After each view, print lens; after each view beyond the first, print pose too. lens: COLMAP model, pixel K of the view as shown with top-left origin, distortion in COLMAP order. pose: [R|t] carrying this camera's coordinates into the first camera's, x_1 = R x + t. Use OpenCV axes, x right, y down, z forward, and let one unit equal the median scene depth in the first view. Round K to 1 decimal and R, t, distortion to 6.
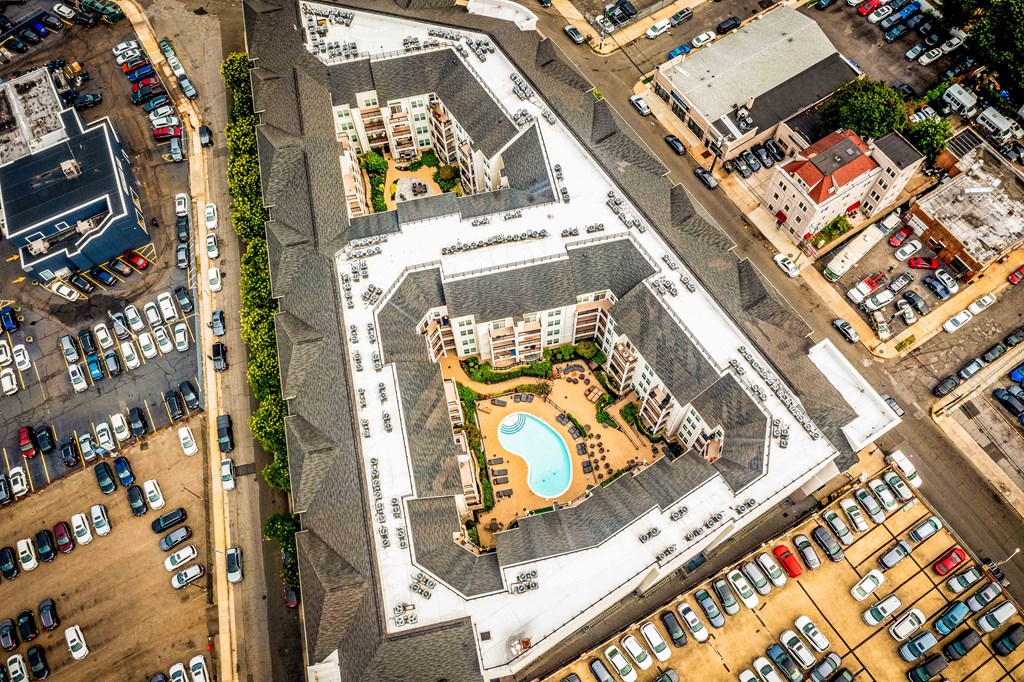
lens RADIAL K [[799.2, 0, 514.0], [0, 799.2, 342.0], [0, 0, 1]] dist [0.016283, 0.005434]
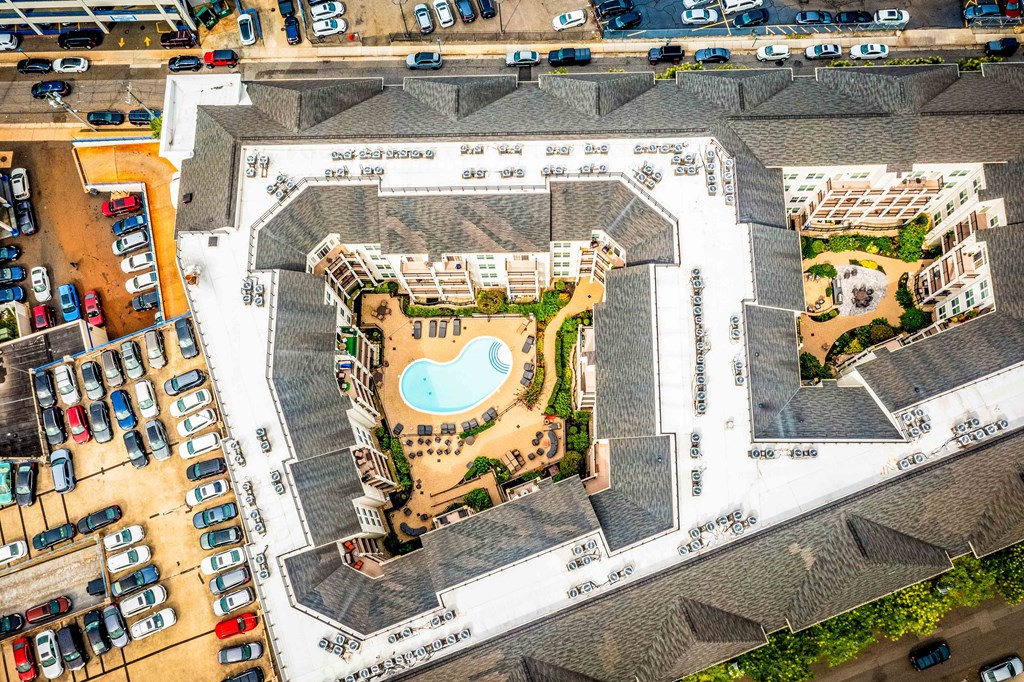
lens RADIAL K [[828.0, 0, 514.0], [0, 828.0, 345.3], [0, 0, 1]] dist [0.013289, 0.010449]
pose [[-0.206001, 0.957895, -0.200003, 0.159798], [-0.874085, -0.088237, 0.477692, -0.326840], [0.439931, 0.273224, 0.855458, 0.282137]]
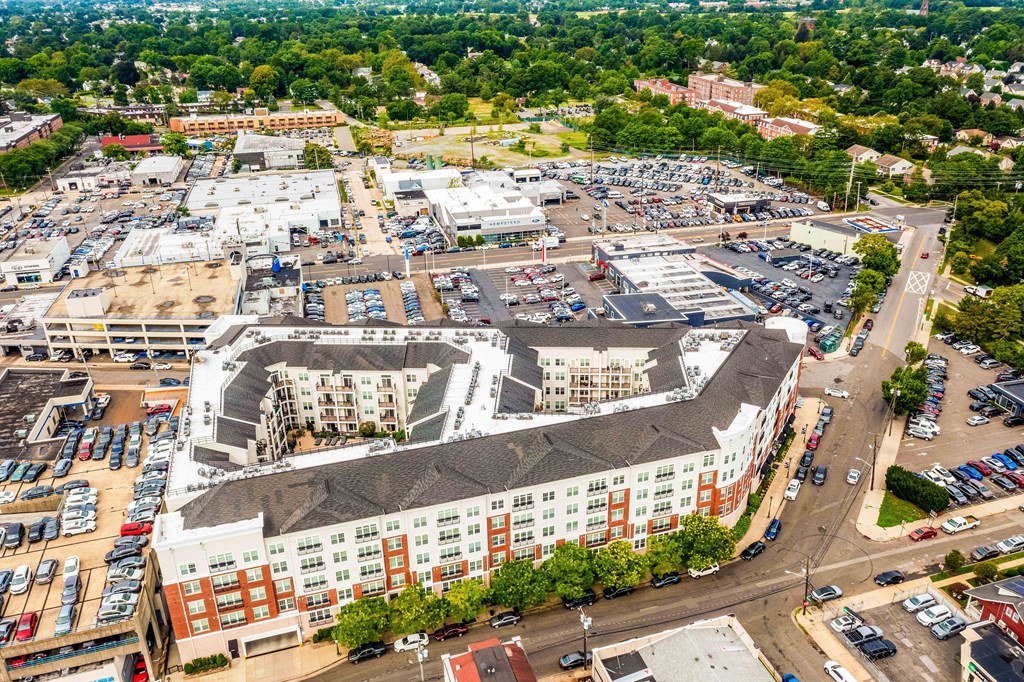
lens RADIAL K [[799.2, 0, 514.0], [0, 799.2, 342.0], [0, 0, 1]] dist [0.016283, 0.005434]
pose [[-0.261432, 0.434969, -0.861659, 0.980725], [-0.870113, 0.280208, 0.405447, -0.685297], [0.417801, 0.855737, 0.305217, 0.574886]]
